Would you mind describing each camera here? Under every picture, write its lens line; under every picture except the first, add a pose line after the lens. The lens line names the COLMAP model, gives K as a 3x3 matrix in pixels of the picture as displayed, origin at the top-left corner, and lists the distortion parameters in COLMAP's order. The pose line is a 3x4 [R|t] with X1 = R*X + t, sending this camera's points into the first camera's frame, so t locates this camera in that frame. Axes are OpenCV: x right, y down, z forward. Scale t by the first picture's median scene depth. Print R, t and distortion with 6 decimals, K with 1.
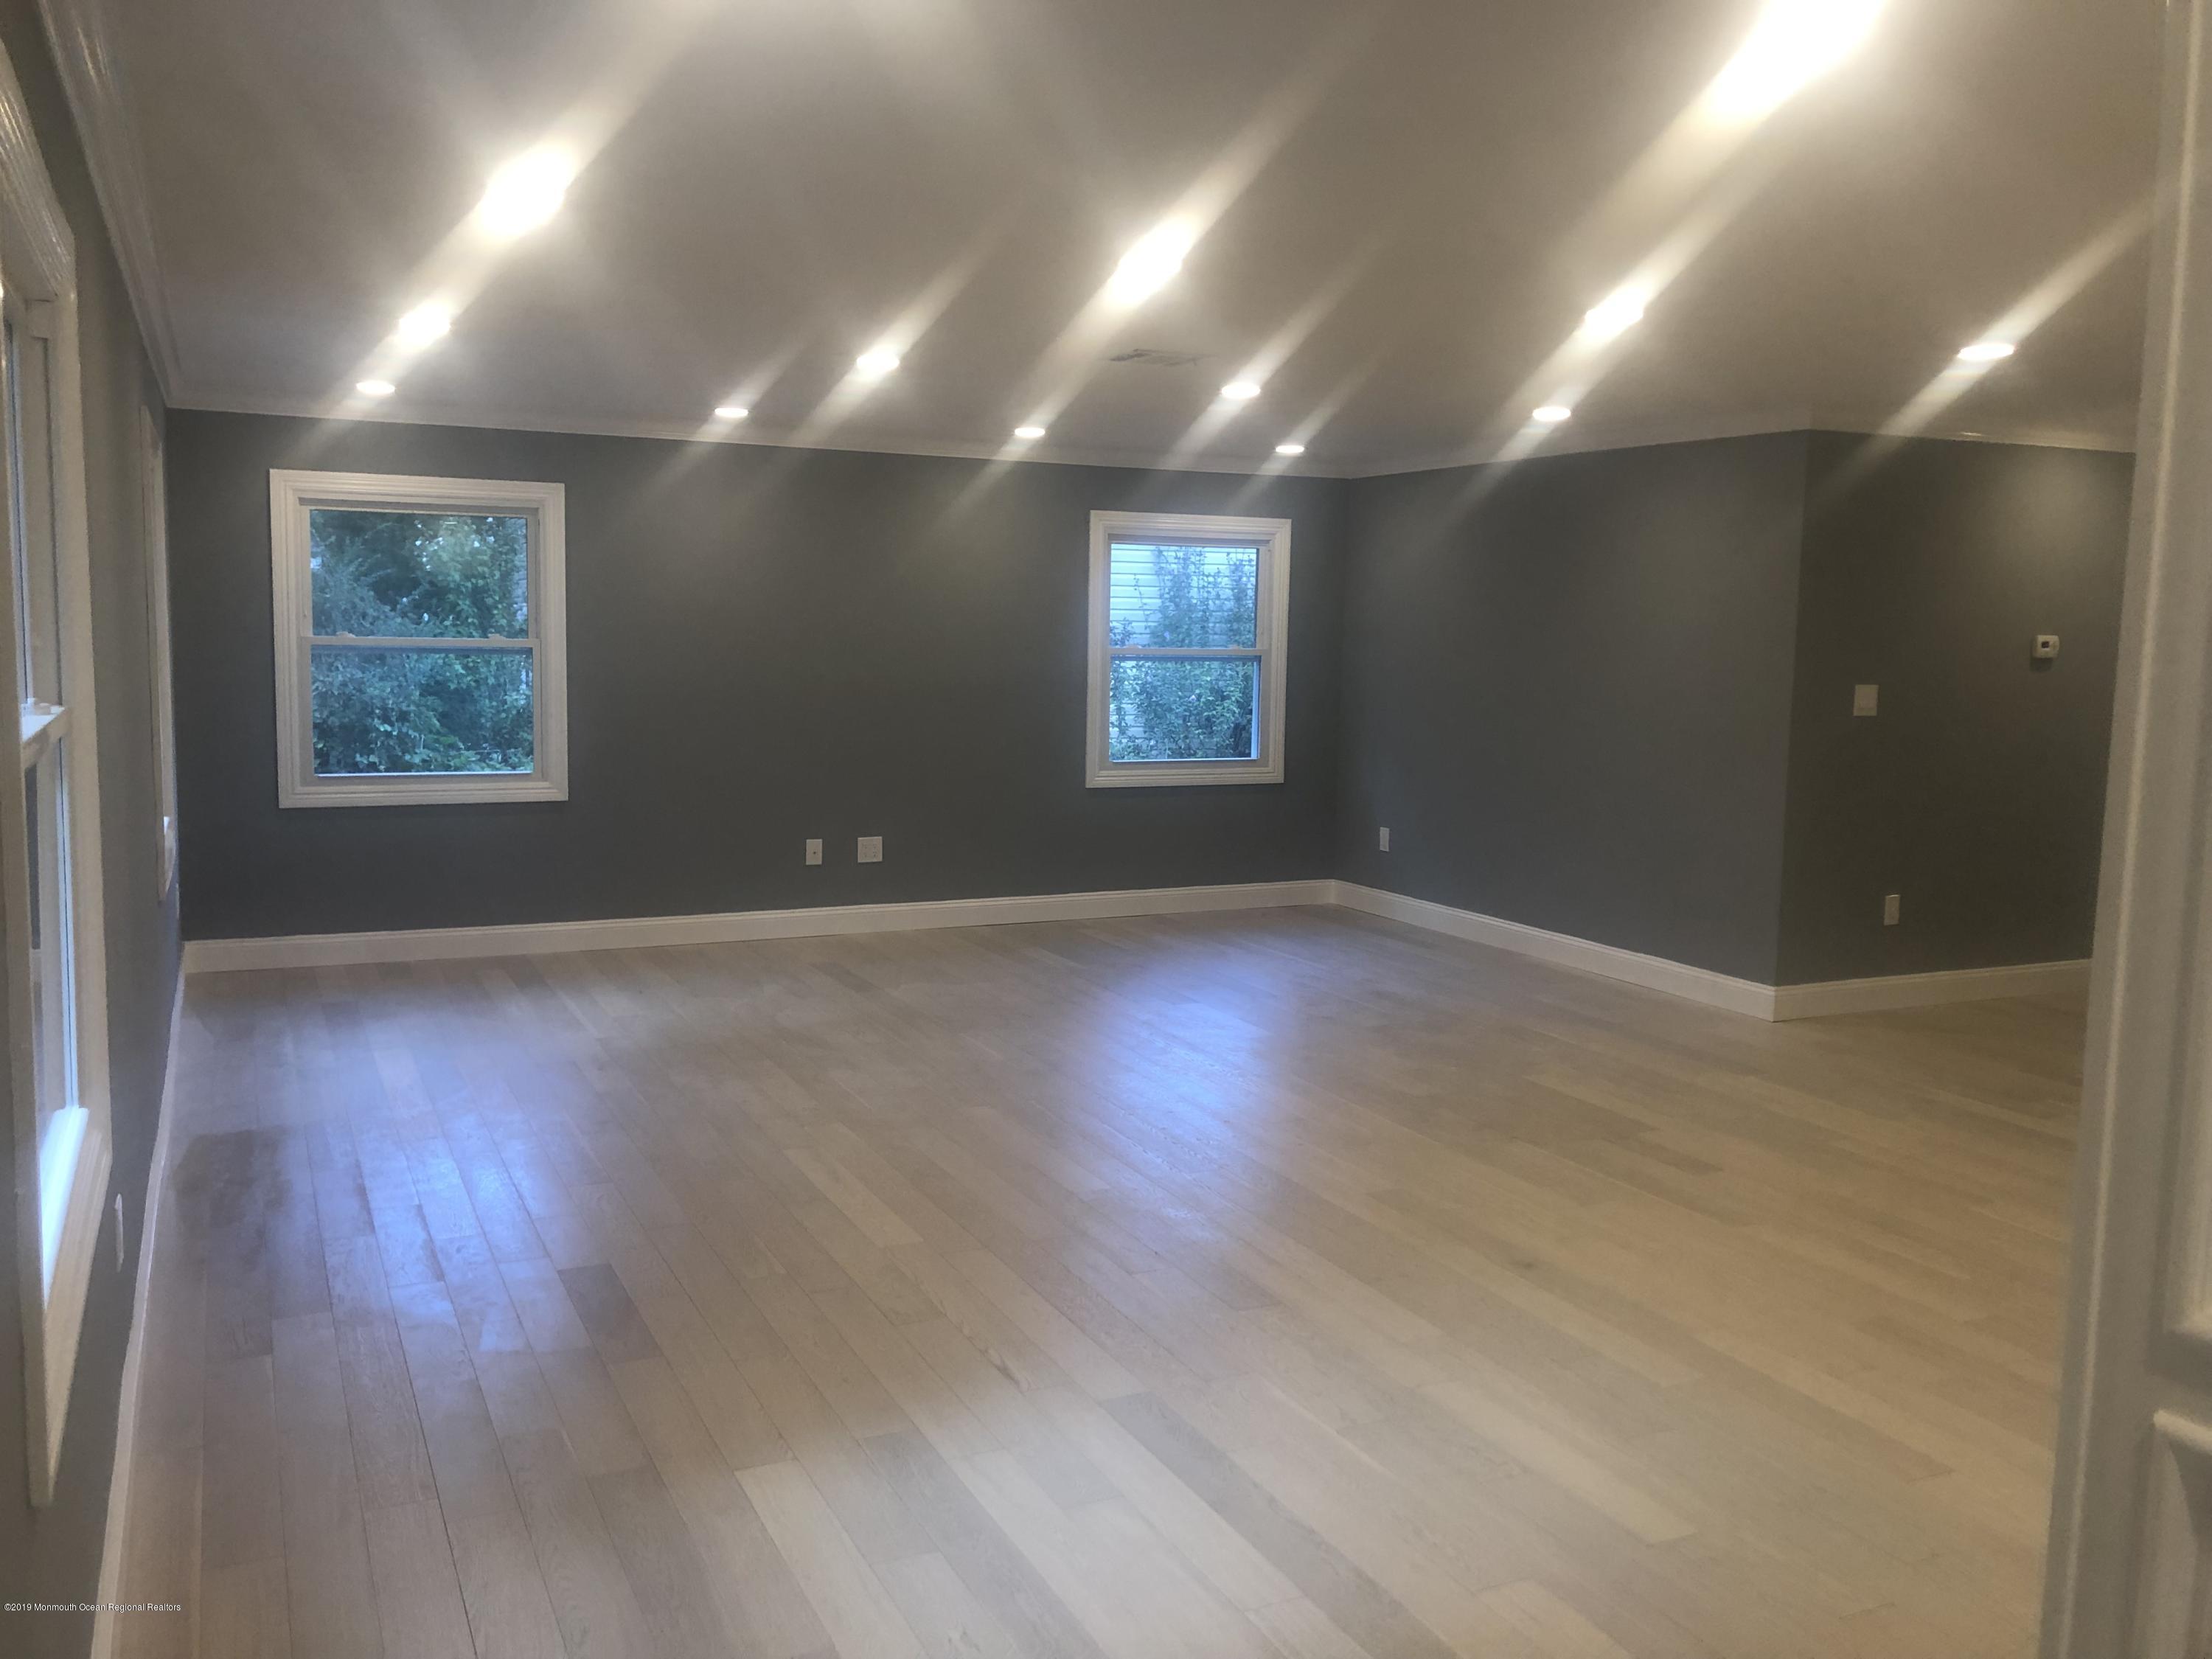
lens RADIAL K [[1820.3, 0, 1103.1], [0, 1820.3, 818.9], [0, 0, 1]] dist [0.037740, -0.033327]
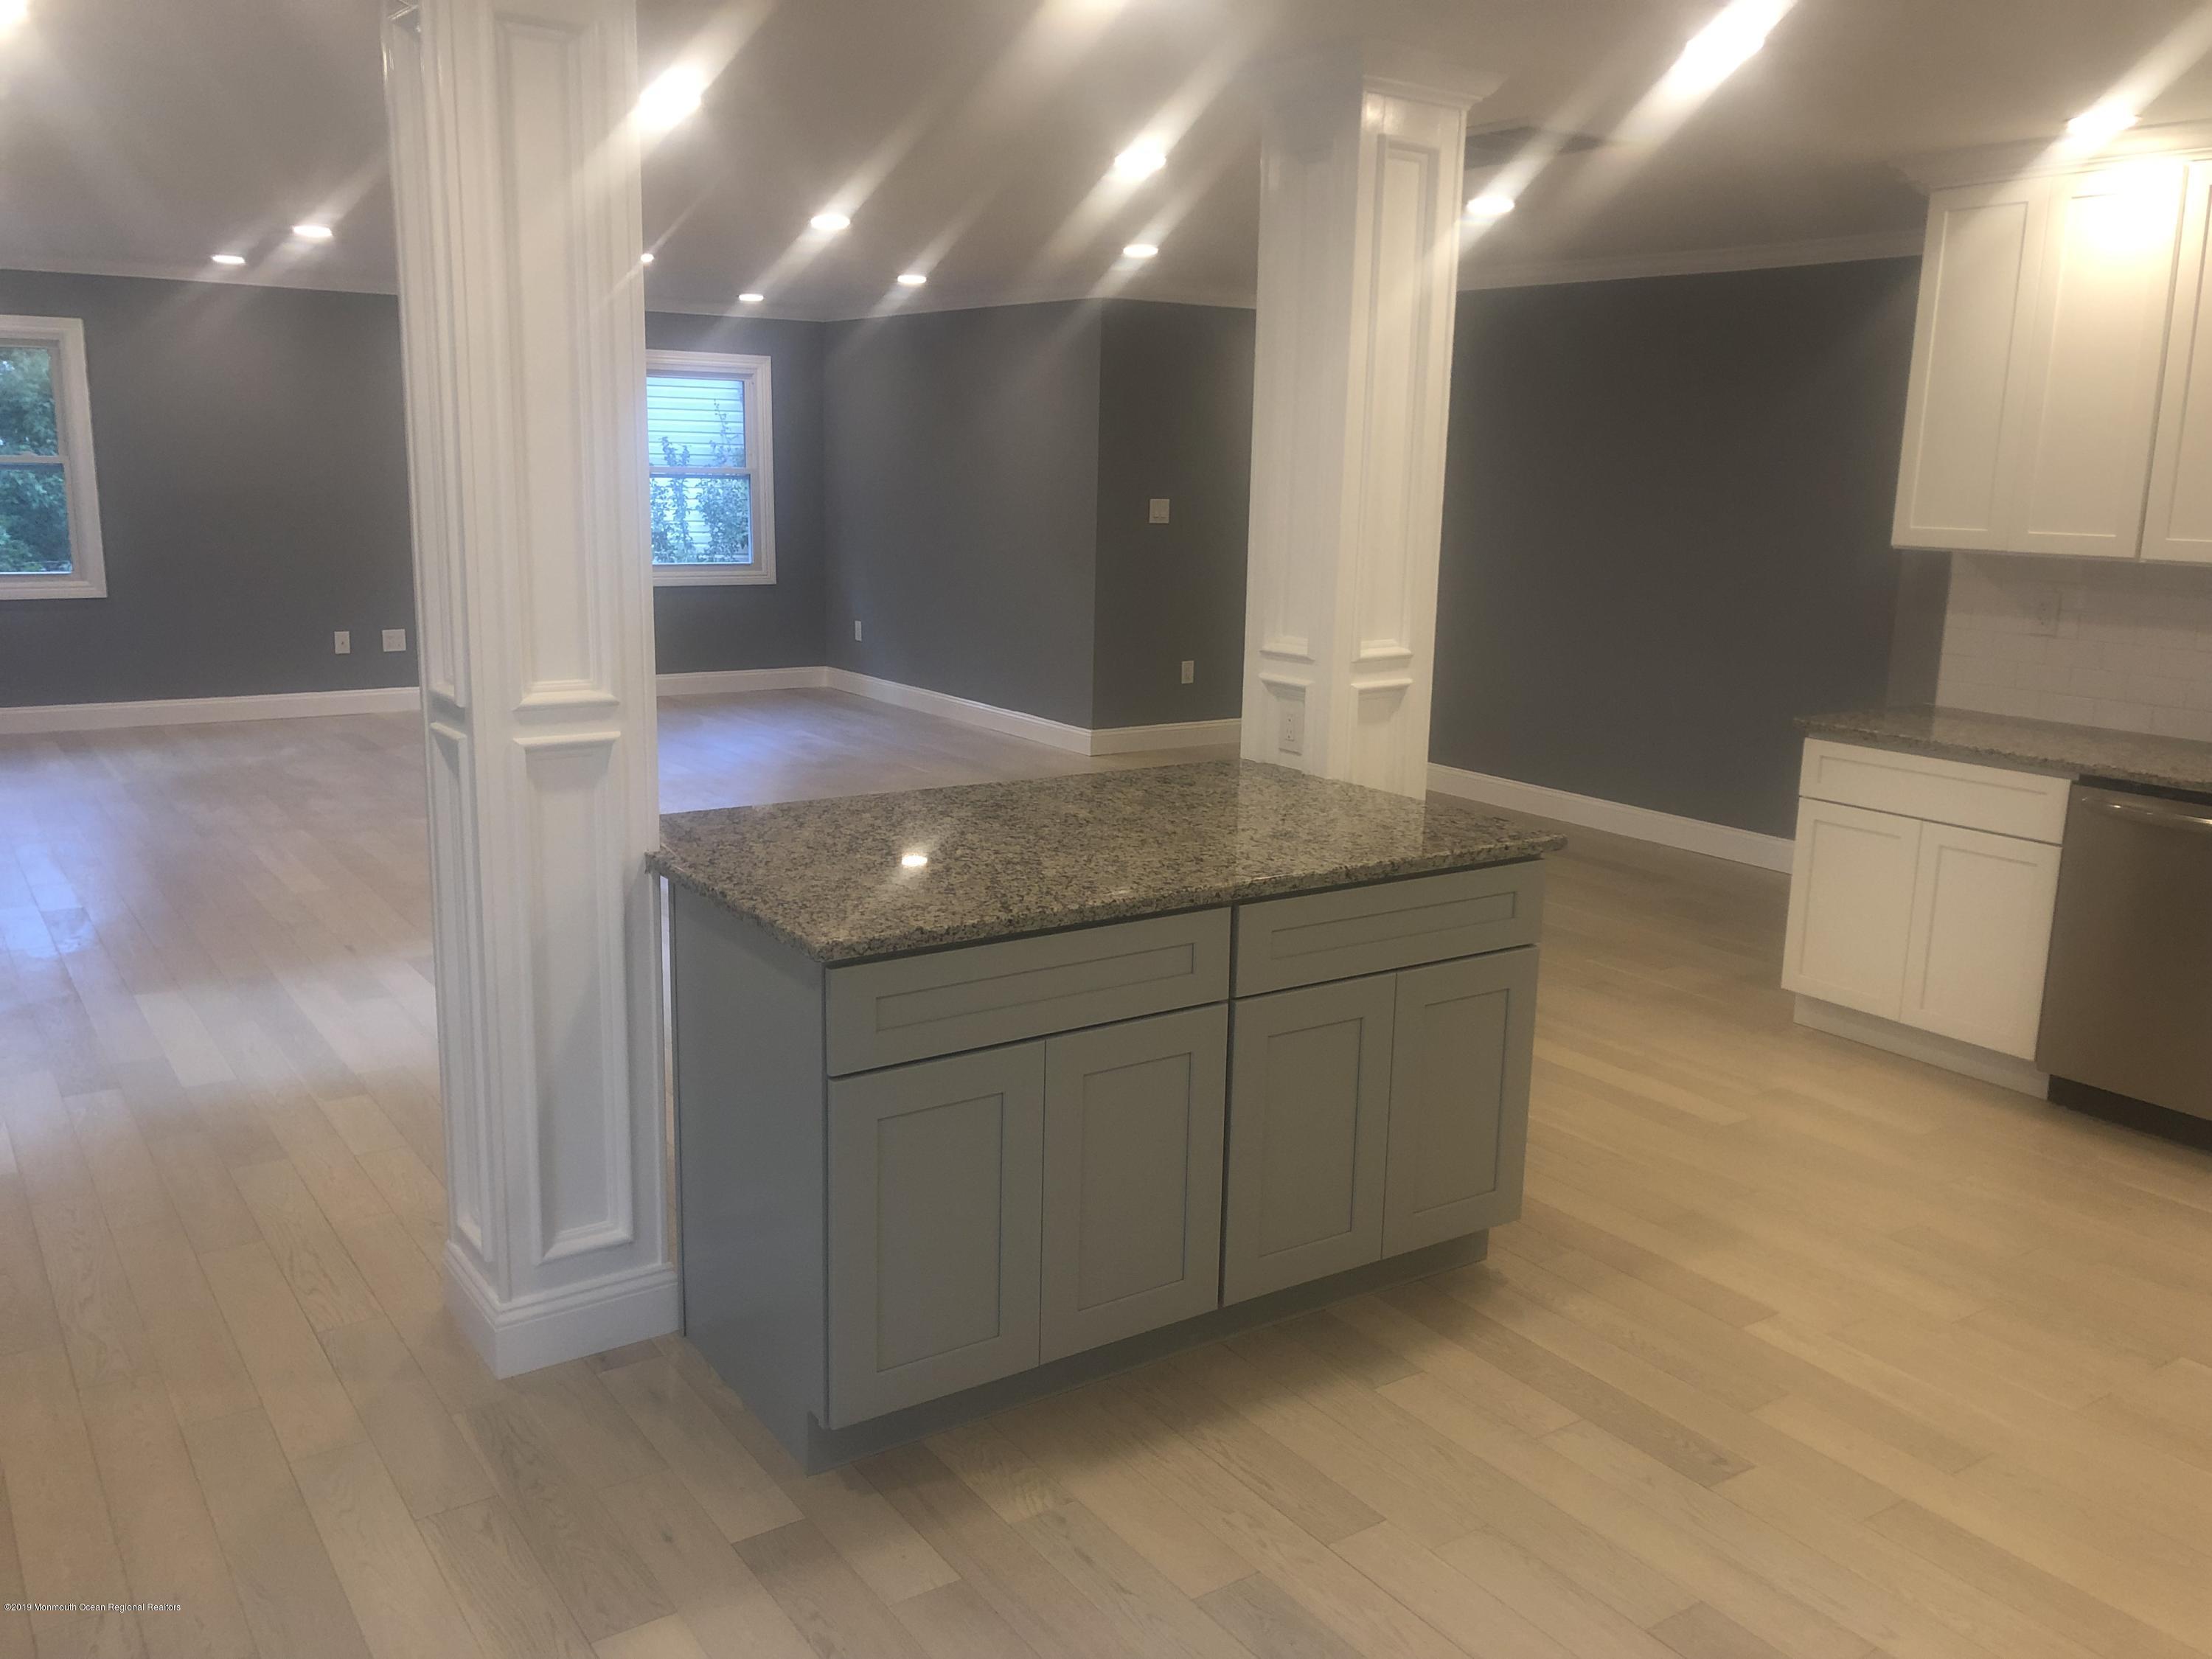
lens RADIAL K [[1820.3, 0, 1097.8], [0, 1820.3, 833.4], [0, 0, 1]] dist [0.037740, -0.033327]
pose [[0.988448, -0.028260, 0.148901, 0.139230], [0.013205, 0.994784, 0.101143, 0.027038], [-0.150982, -0.098008, 0.983666, -0.236438]]
